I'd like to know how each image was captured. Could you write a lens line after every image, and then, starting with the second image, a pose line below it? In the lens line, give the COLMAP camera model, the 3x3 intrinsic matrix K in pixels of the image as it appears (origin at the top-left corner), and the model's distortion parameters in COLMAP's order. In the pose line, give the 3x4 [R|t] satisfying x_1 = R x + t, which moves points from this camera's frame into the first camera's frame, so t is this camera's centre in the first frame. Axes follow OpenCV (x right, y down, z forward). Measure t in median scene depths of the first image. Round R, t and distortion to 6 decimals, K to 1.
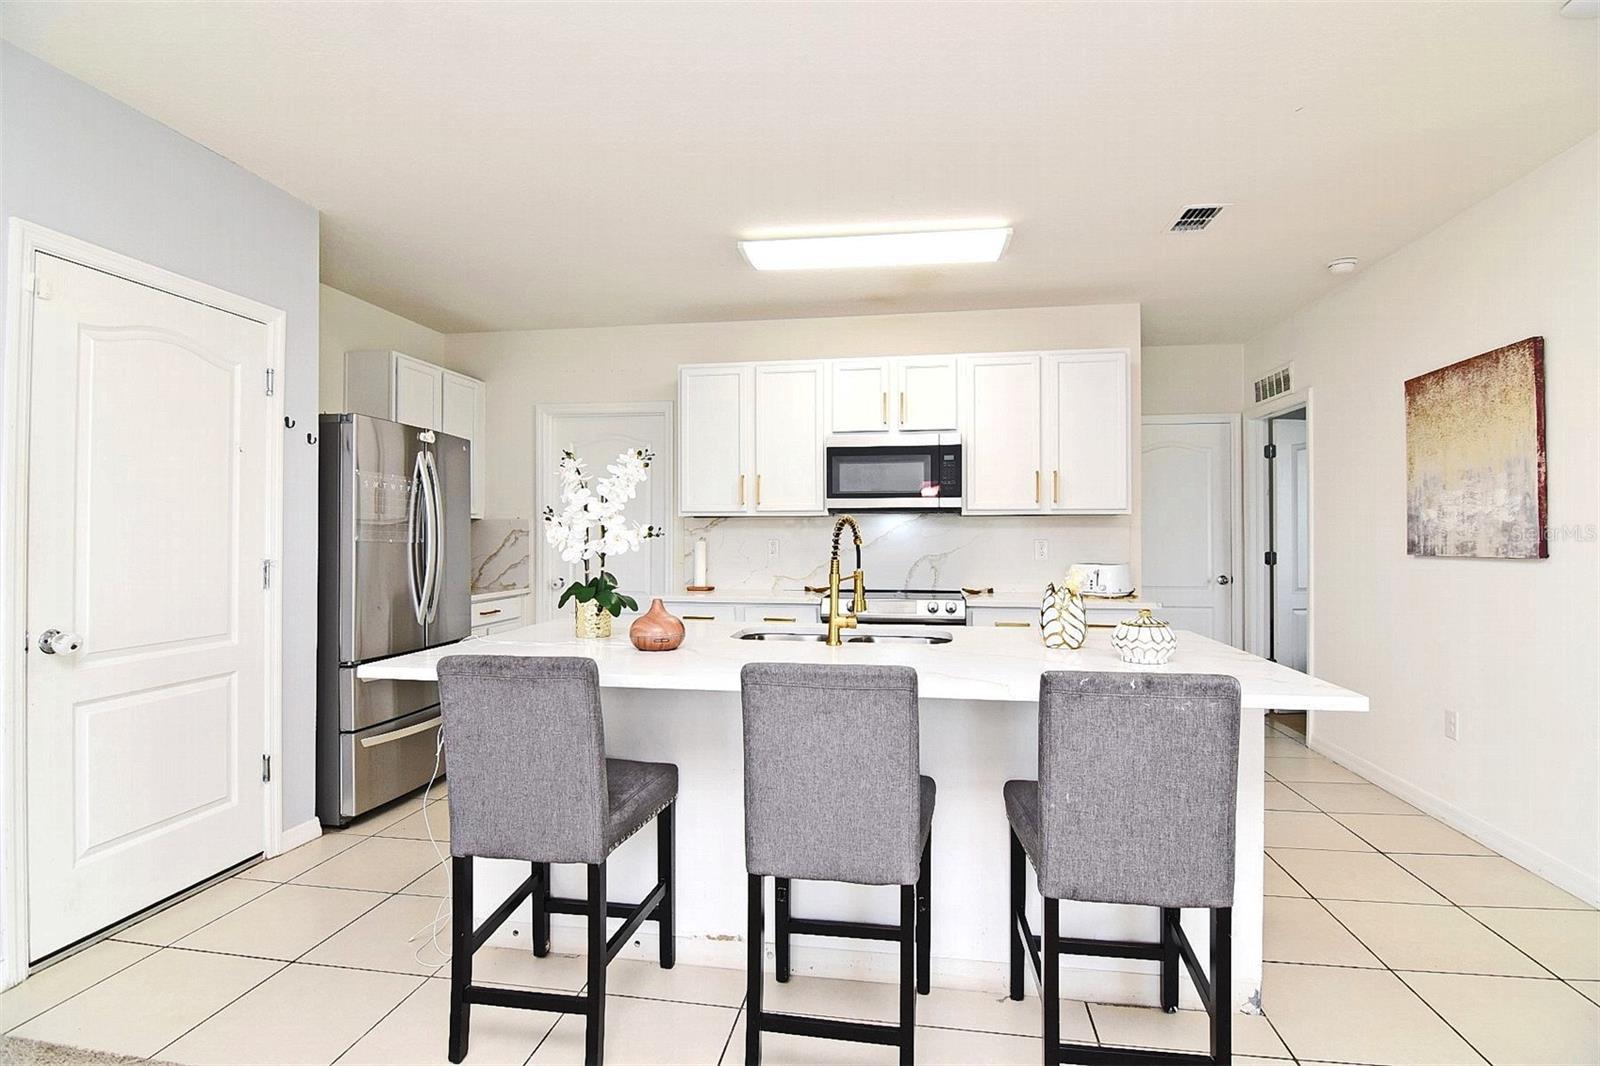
lens RADIAL K [[766.5, 0, 808.7], [0, 766.5, 524.8], [0, 0, 1]] dist [-0.006256, -0.009030]
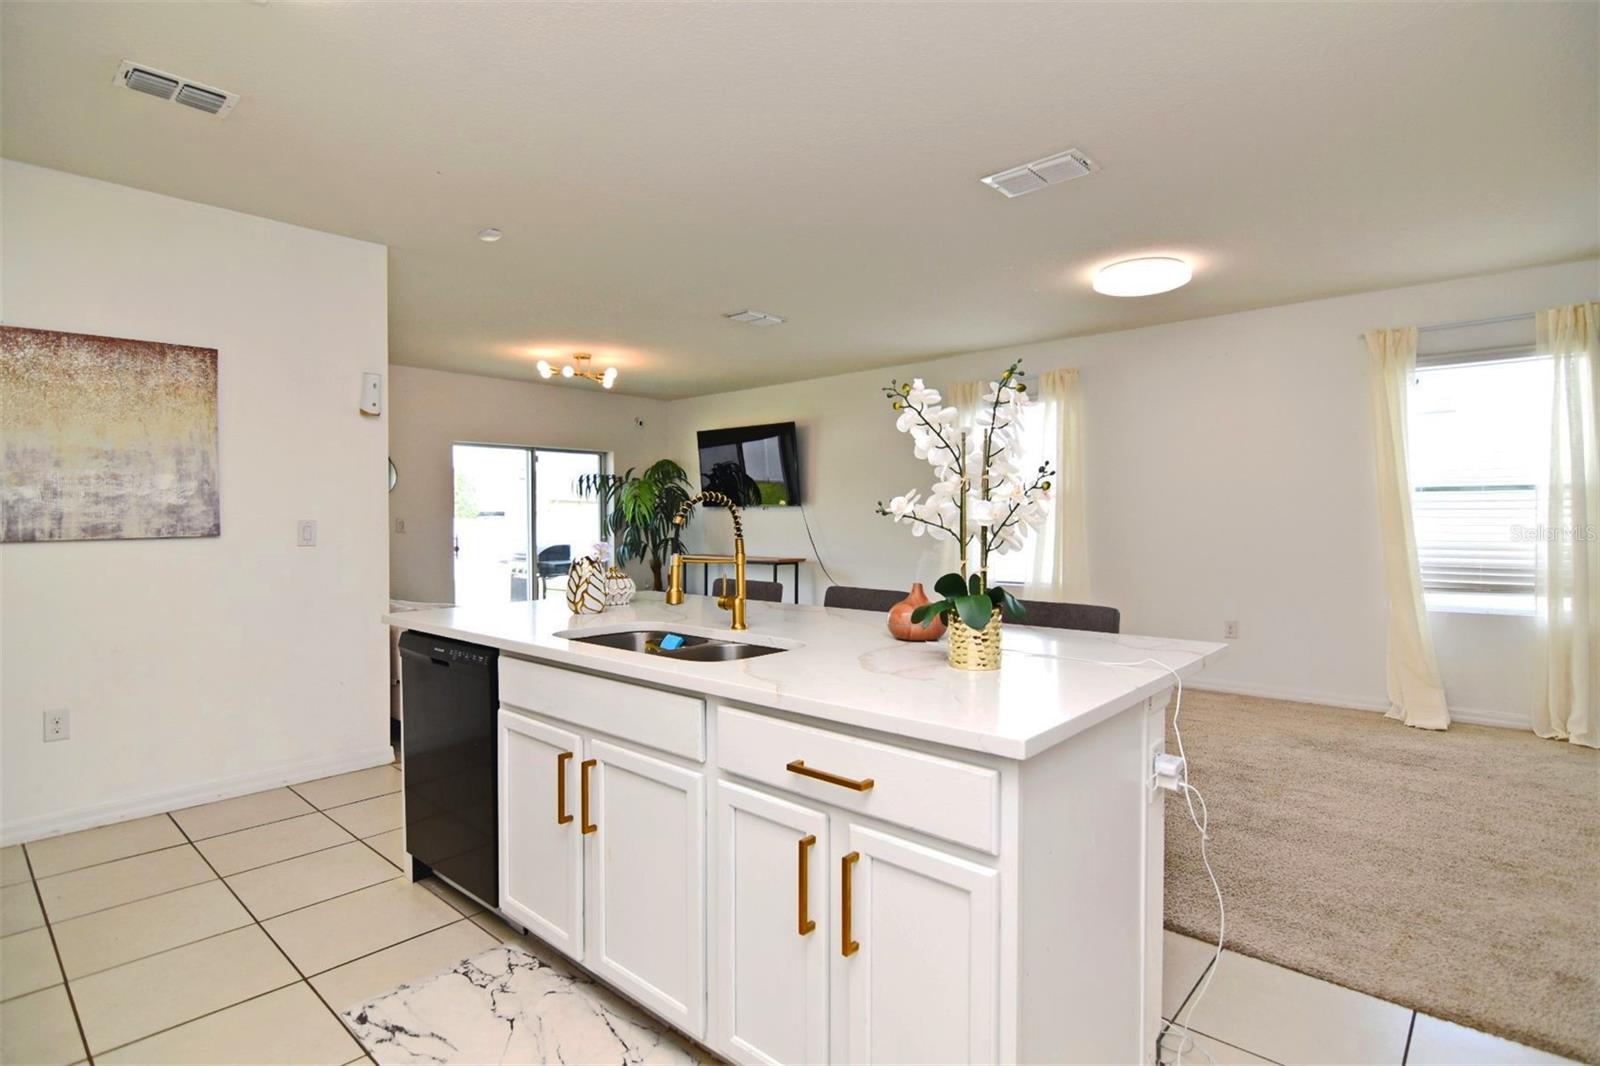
lens RADIAL K [[815.4, 0, 802.7], [0, 815.4, 519.0], [0, 0, 1]] dist [-0.015670, -0.003370]
pose [[-0.838516, 0.000693, 0.544877, -0.418840], [-0.002348, 0.999985, -0.004885, 0.018146], [-0.544873, -0.005376, -0.838502, 1.294443]]
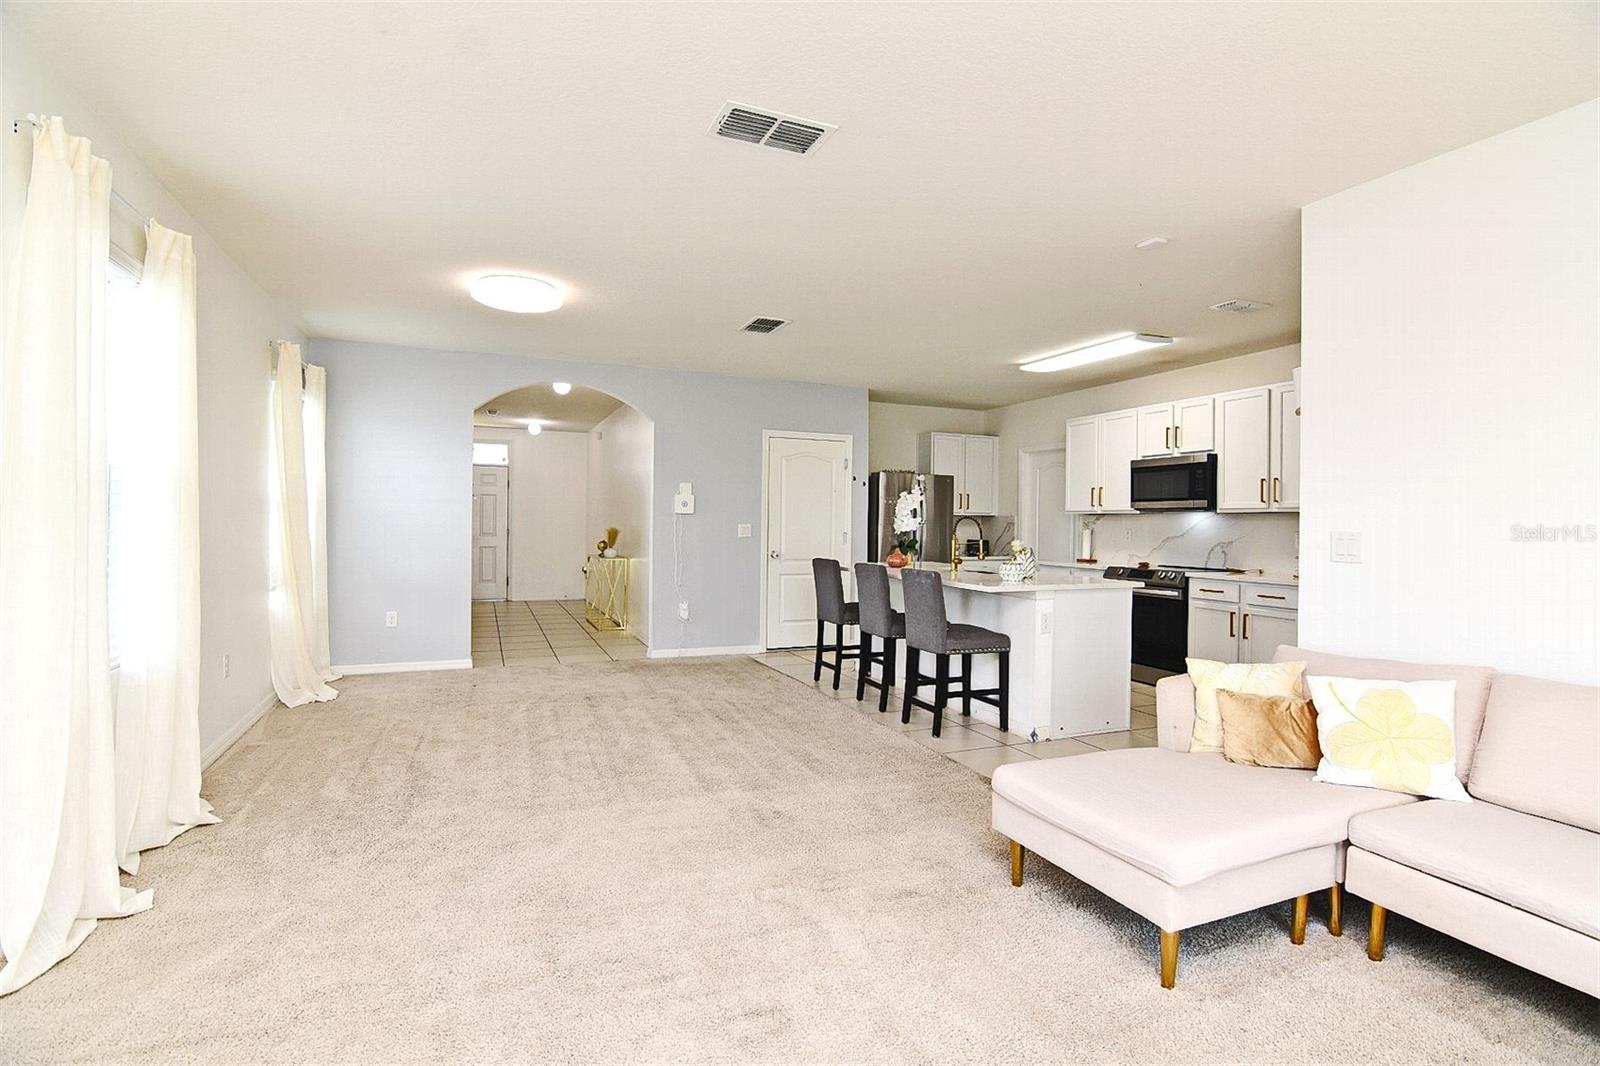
lens RADIAL K [[766.5, 0, 817.6], [0, 766.5, 528.1], [0, 0, 1]] dist [-0.006256, -0.009030]
pose [[0.538655, 0.011037, -0.842454, 1.259243], [-0.003179, 0.999934, 0.011068, 0.002598], [0.842521, -0.003284, 0.538654, -0.425724]]
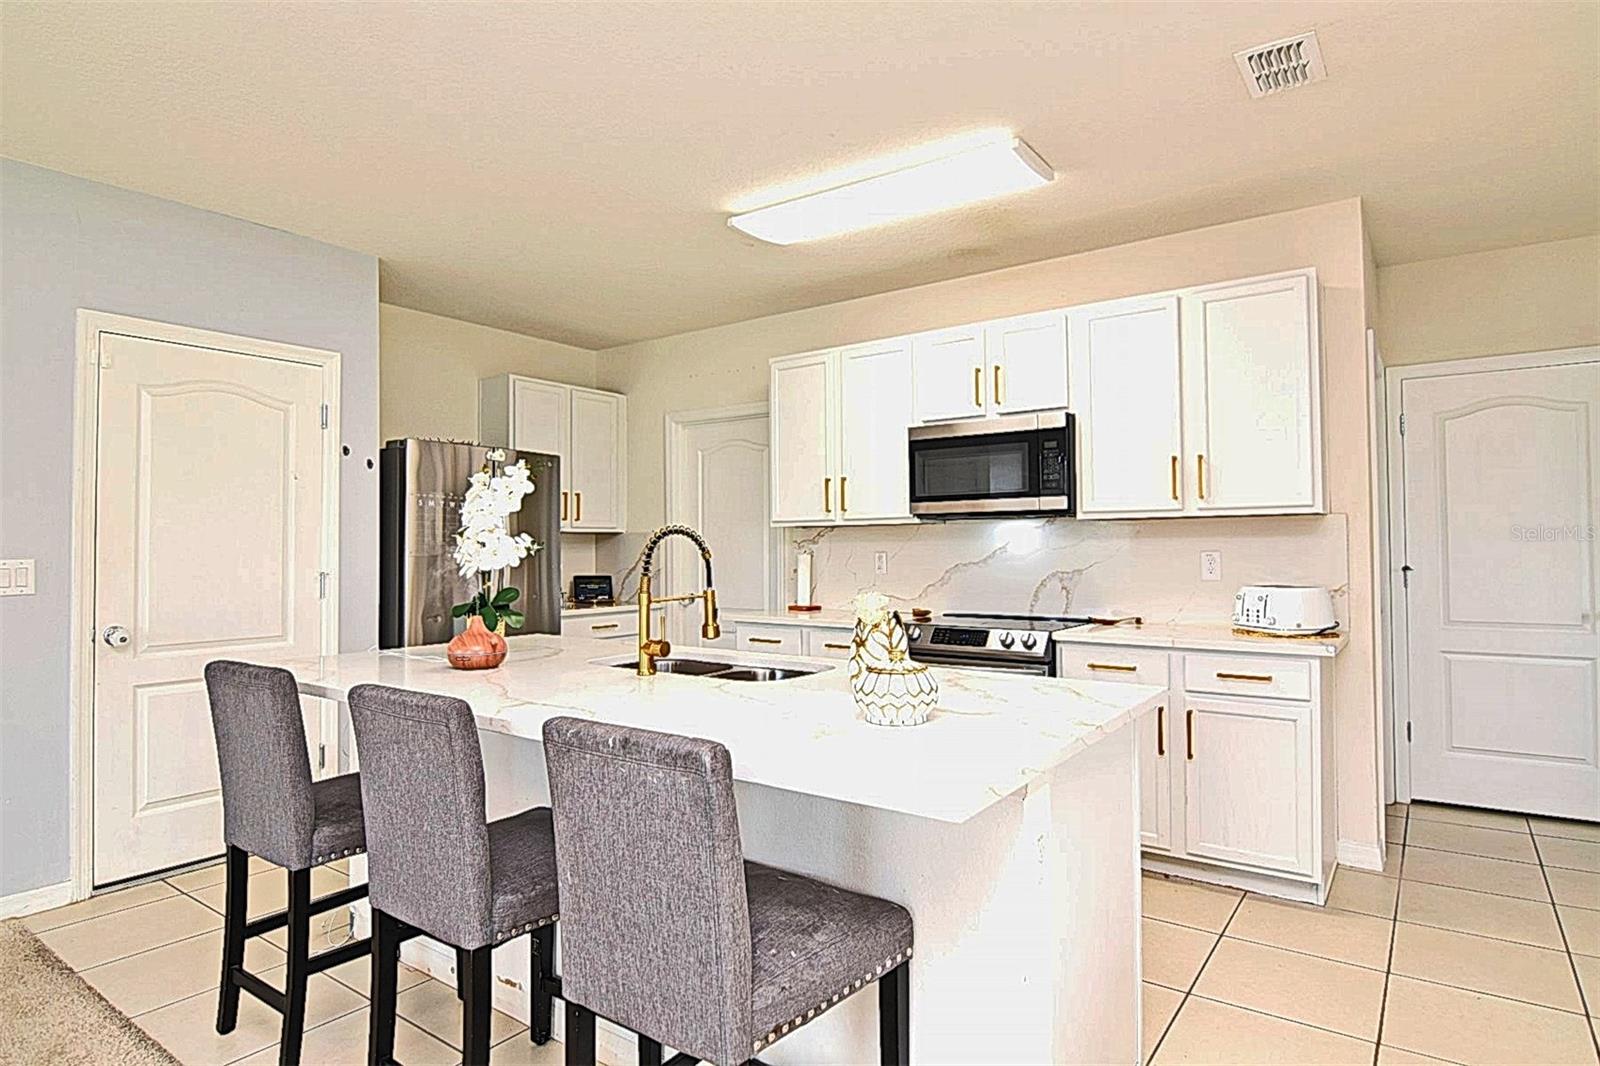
lens RADIAL K [[879.1, 0, 809.4], [0, 879.1, 524.5], [0, 0, 1]] dist [-0.009698, -0.008200]
pose [[0.892950, -0.018074, -0.449793, 0.463887], [0.012709, 0.999808, -0.014946, 0.002771], [0.449977, 0.007630, 0.893008, 0.138776]]
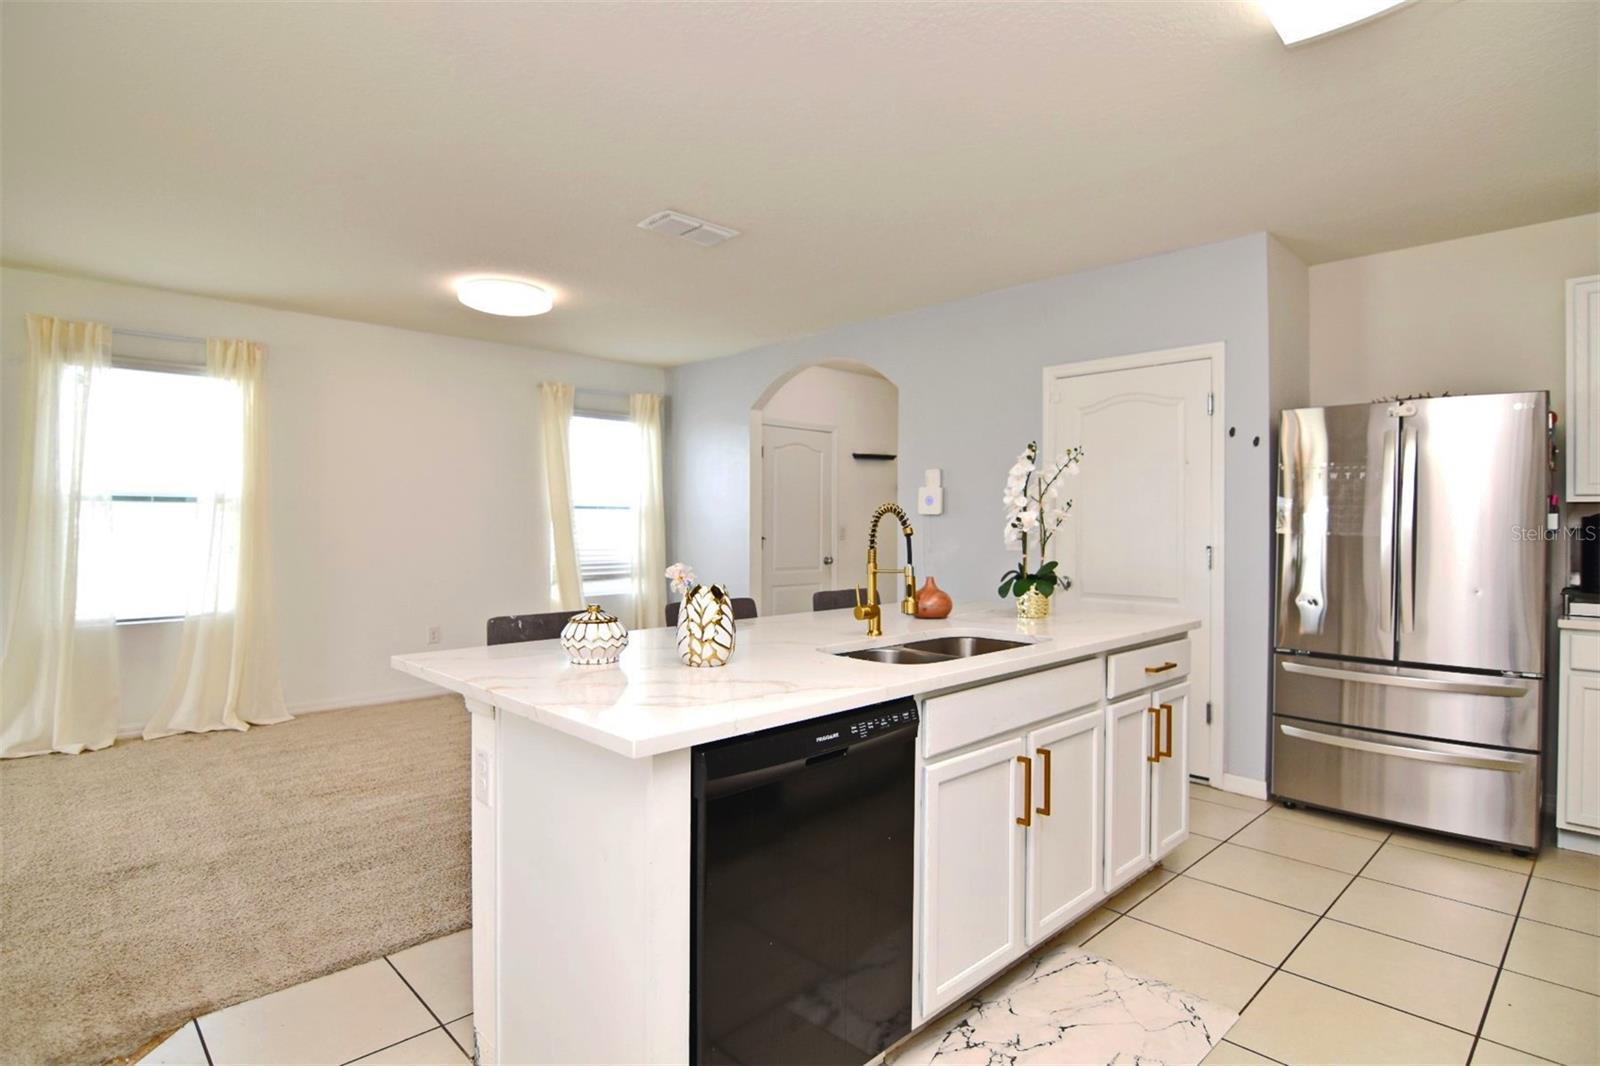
lens RADIAL K [[815.4, 0, 801.7], [0, 815.4, 526.8], [0, 0, 1]] dist [-0.015670, -0.003370]
pose [[-0.607289, -0.001050, -0.794481, 0.666562], [0.004542, 0.999978, -0.004793, 0.015386], [0.794468, -0.006519, -0.607271, 1.124119]]
